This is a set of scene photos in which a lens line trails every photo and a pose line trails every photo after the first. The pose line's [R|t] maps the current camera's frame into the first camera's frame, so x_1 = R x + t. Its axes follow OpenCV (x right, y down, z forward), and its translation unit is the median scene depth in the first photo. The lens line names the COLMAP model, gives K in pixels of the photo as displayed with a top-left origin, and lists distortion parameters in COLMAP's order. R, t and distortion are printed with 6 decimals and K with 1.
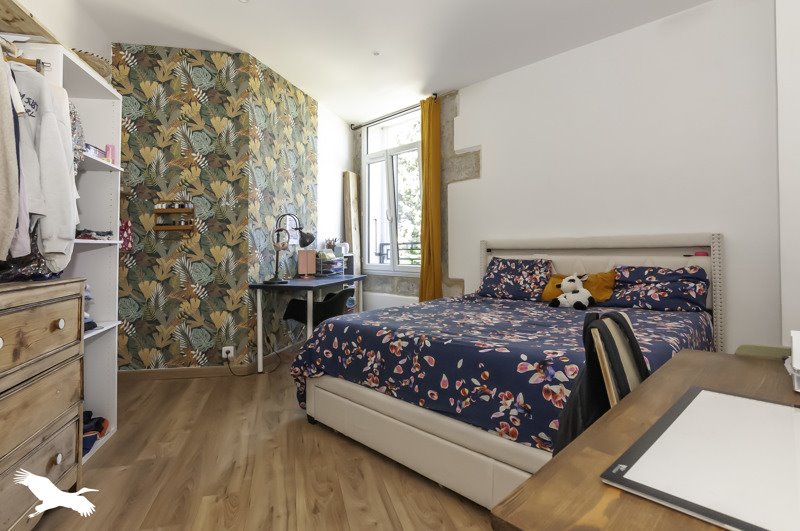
lens RADIAL K [[367.0, 0, 398.0], [0, 367.0, 248.6], [0, 0, 1]] dist [0.000332, 0.000187]
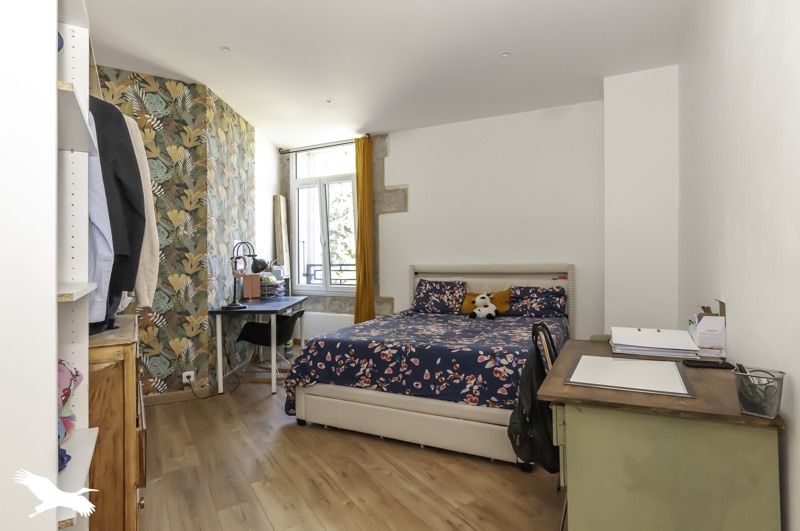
lens RADIAL K [[398.0, 0, 400.0], [0, 398.0, 265.5], [0, 0, 1]] dist [-0.001121, 0.000019]
pose [[0.941384, -0.004343, 0.337308, -0.277542], [-0.003683, 0.999725, 0.023149, -0.058452], [-0.337316, -0.023035, 0.941110, -0.241915]]
